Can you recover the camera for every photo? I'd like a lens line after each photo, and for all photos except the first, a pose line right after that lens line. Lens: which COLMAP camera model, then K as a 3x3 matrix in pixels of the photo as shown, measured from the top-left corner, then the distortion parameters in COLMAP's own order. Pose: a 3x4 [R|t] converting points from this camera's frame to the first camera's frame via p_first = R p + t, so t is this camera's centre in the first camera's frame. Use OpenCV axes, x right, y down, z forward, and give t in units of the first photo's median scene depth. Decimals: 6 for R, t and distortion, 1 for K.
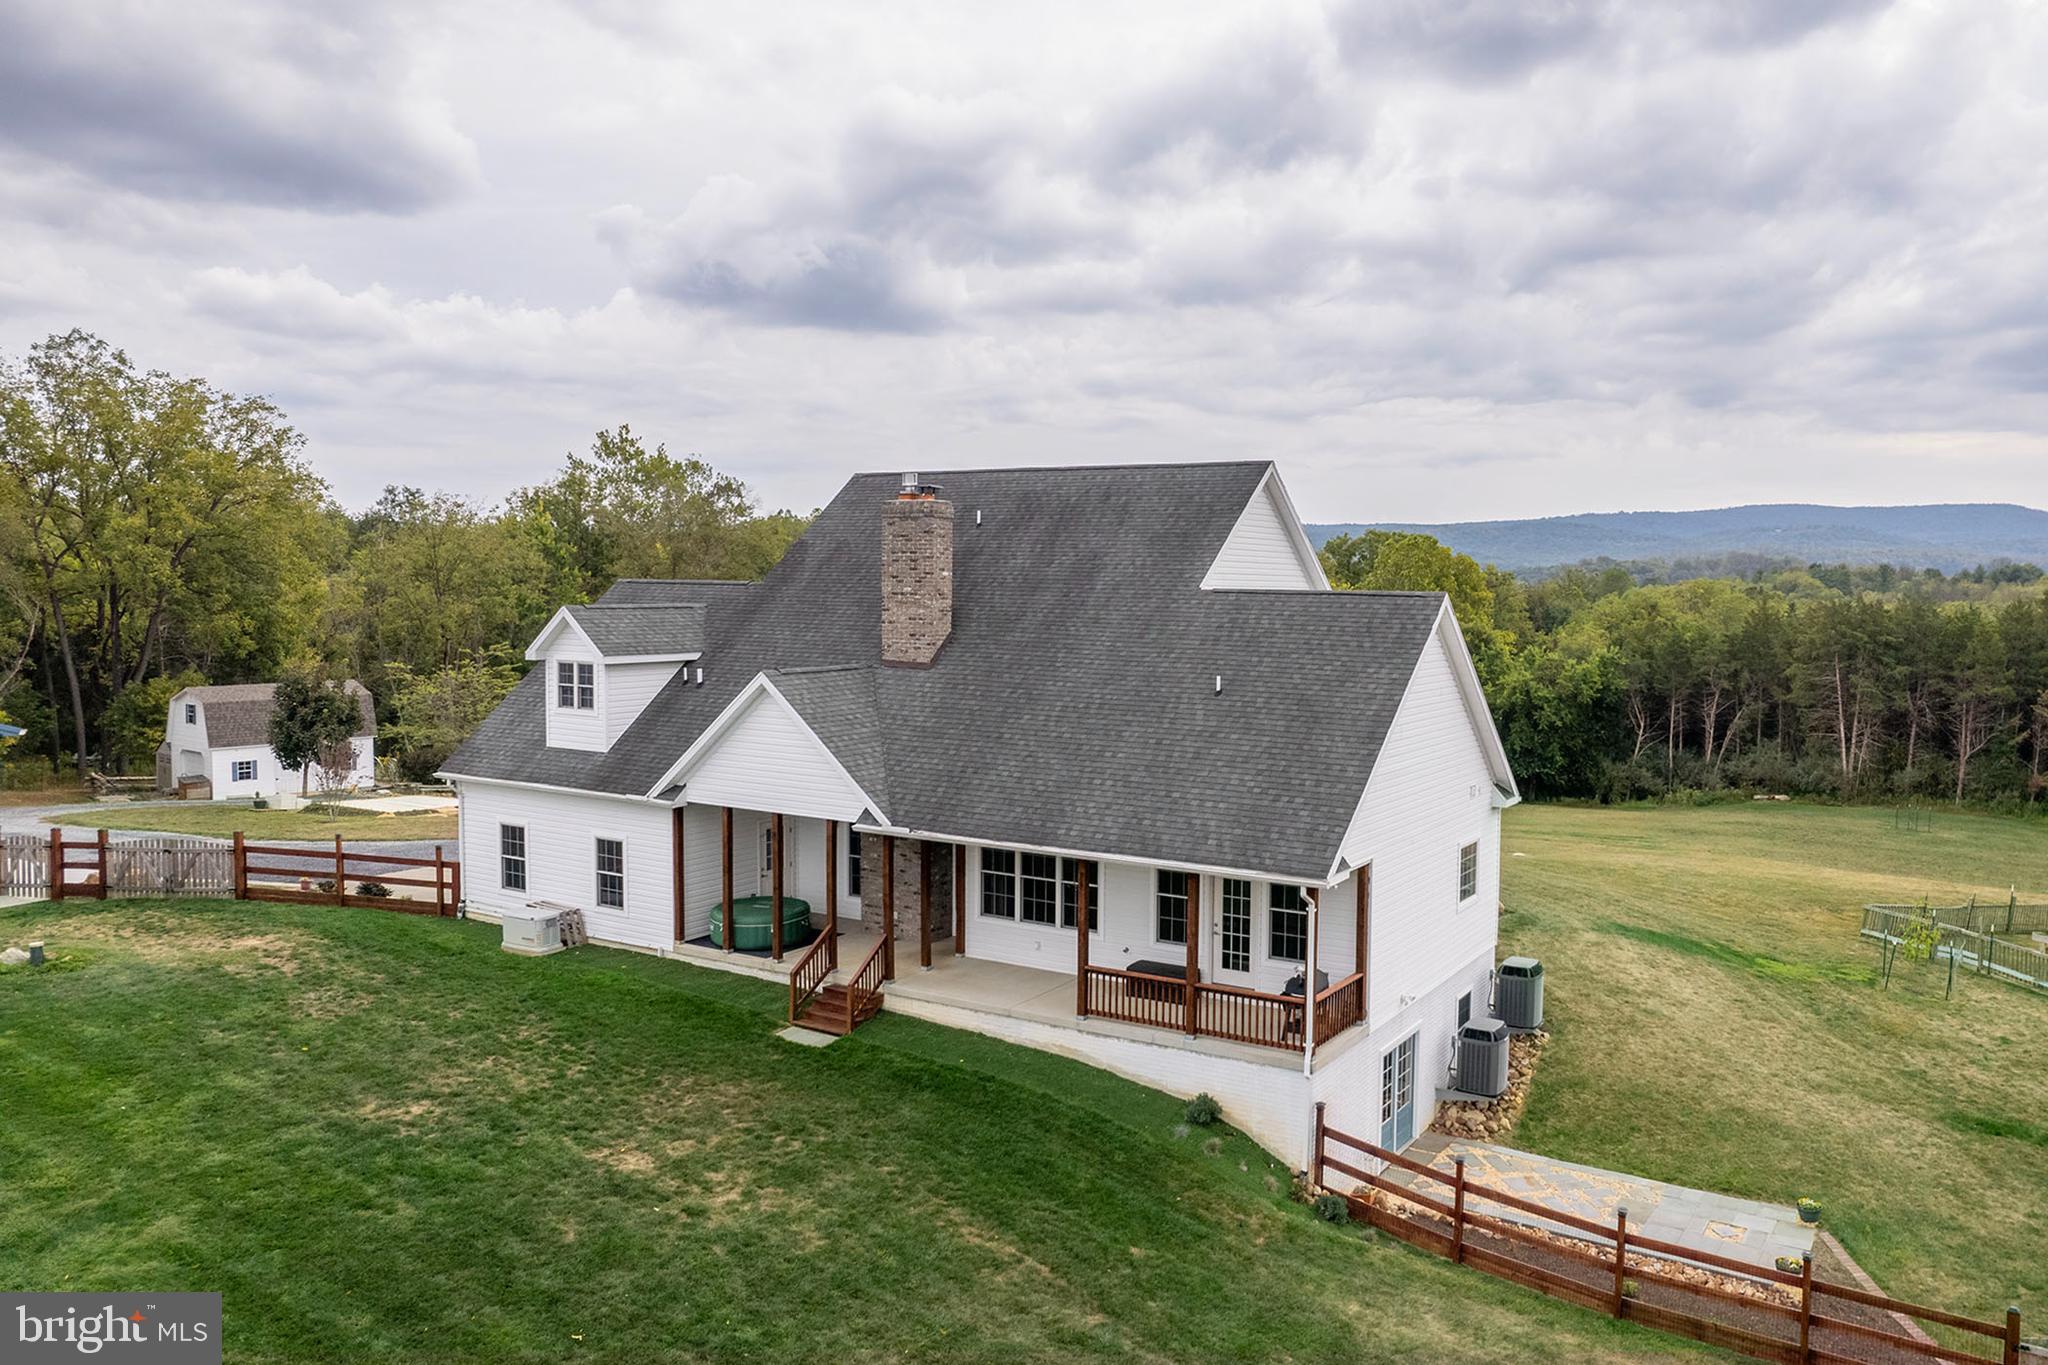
lens RADIAL K [[1455.8, 0, 1106.0], [0, 1455.8, 682.8], [0, 0, 1]] dist [-0.080699, 0.084641]
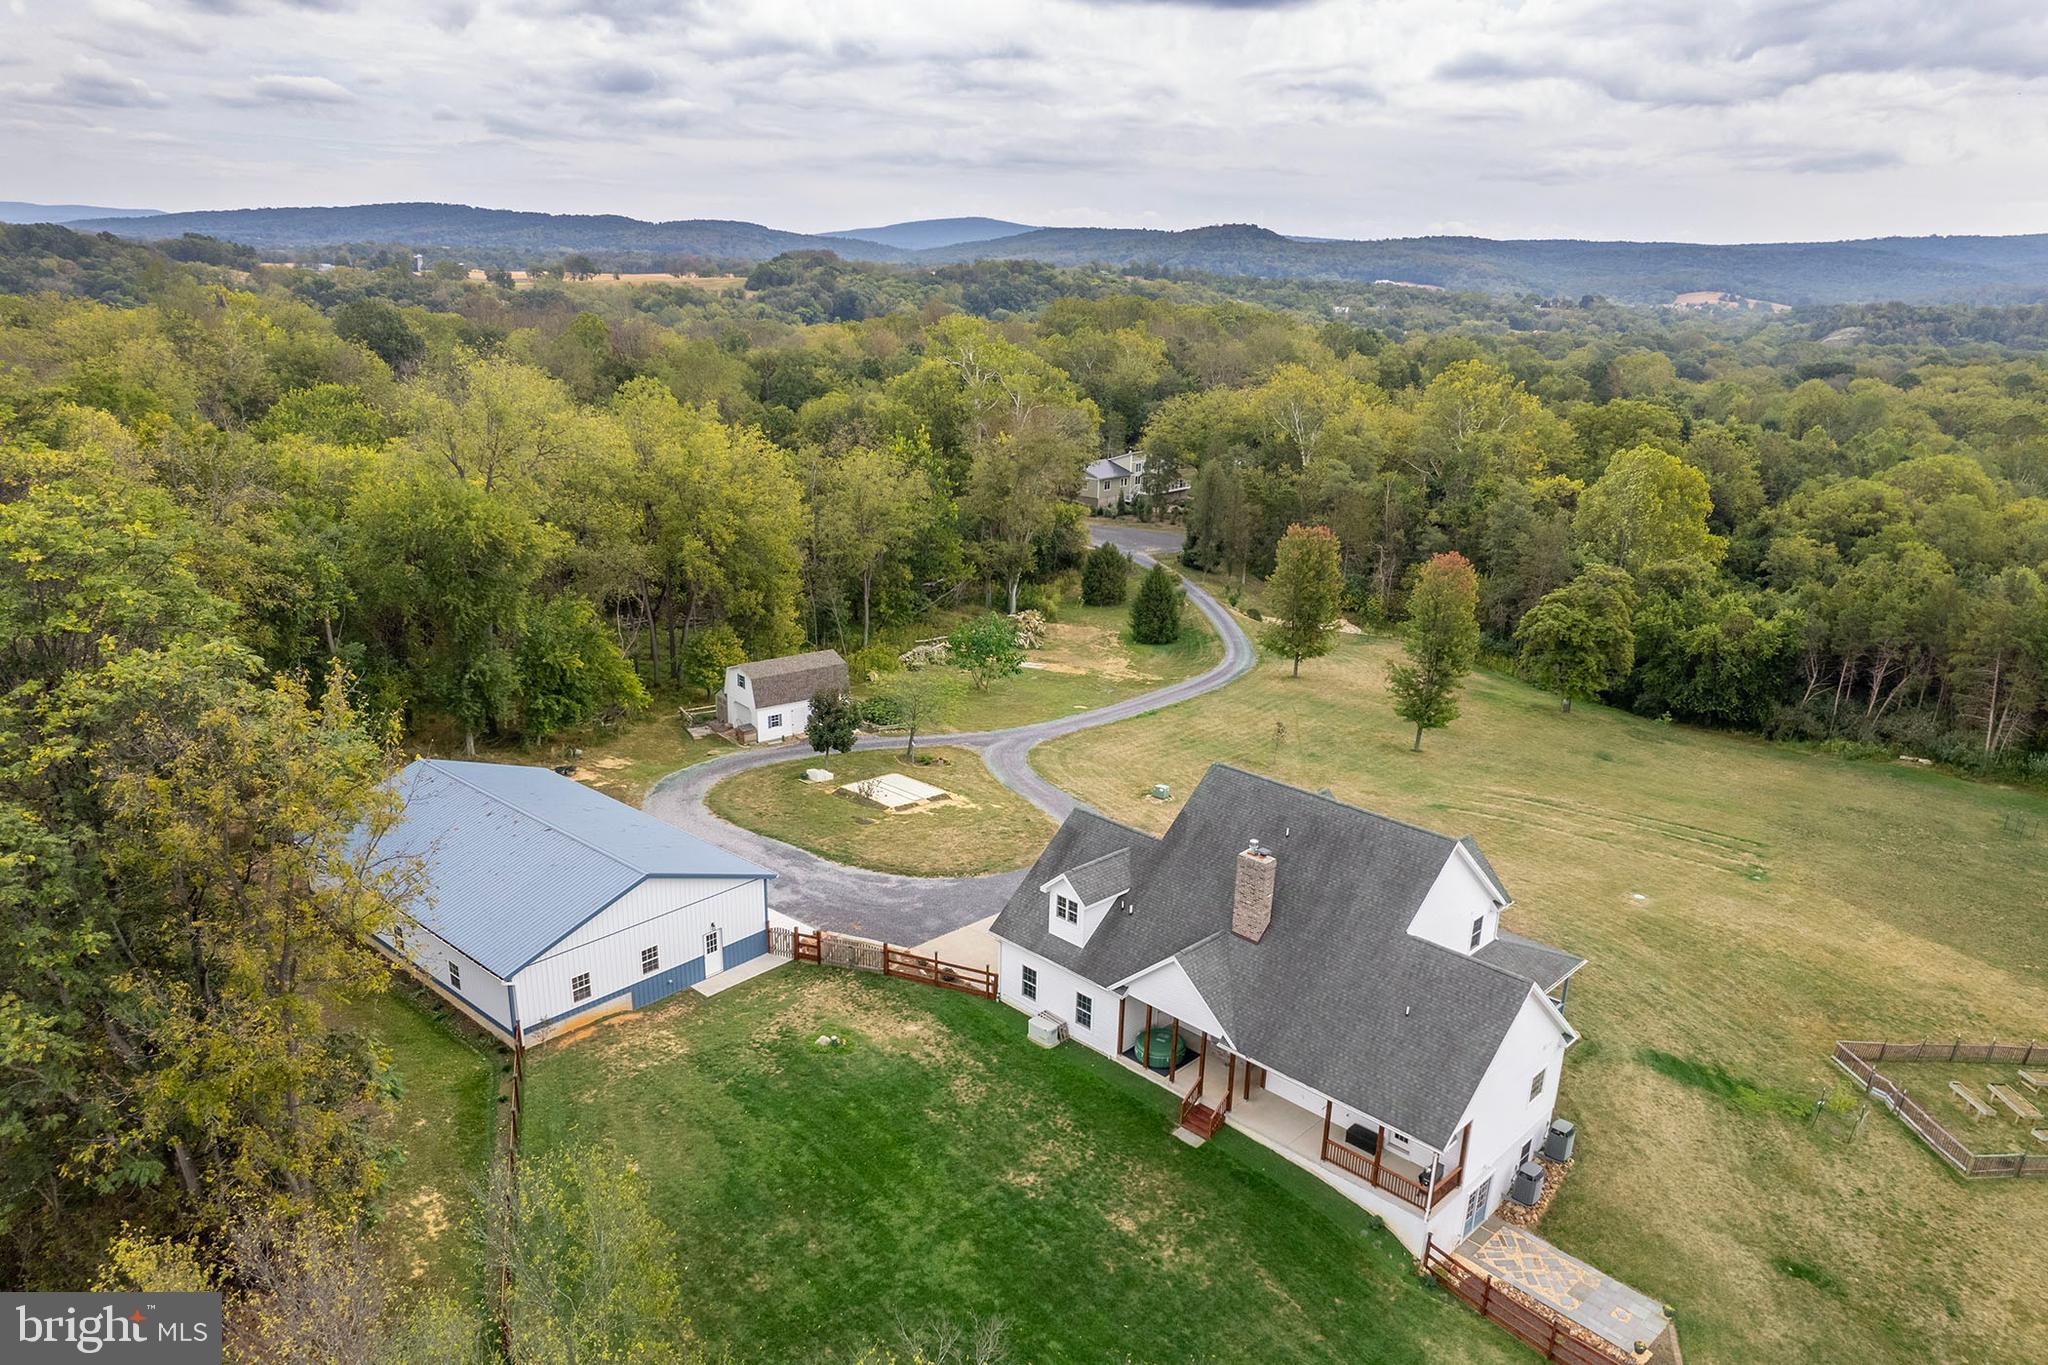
lens RADIAL K [[1364.9, 0, 1024.0], [0, 1364.9, 682.5], [0, 0, 1]] dist [-0.041214, 0.001879]
pose [[0.971755, 0.089005, -0.218566, -0.059631], [-0.031710, 0.966999, 0.252799, -0.789402], [0.233854, -0.238727, 0.942508, -0.679062]]
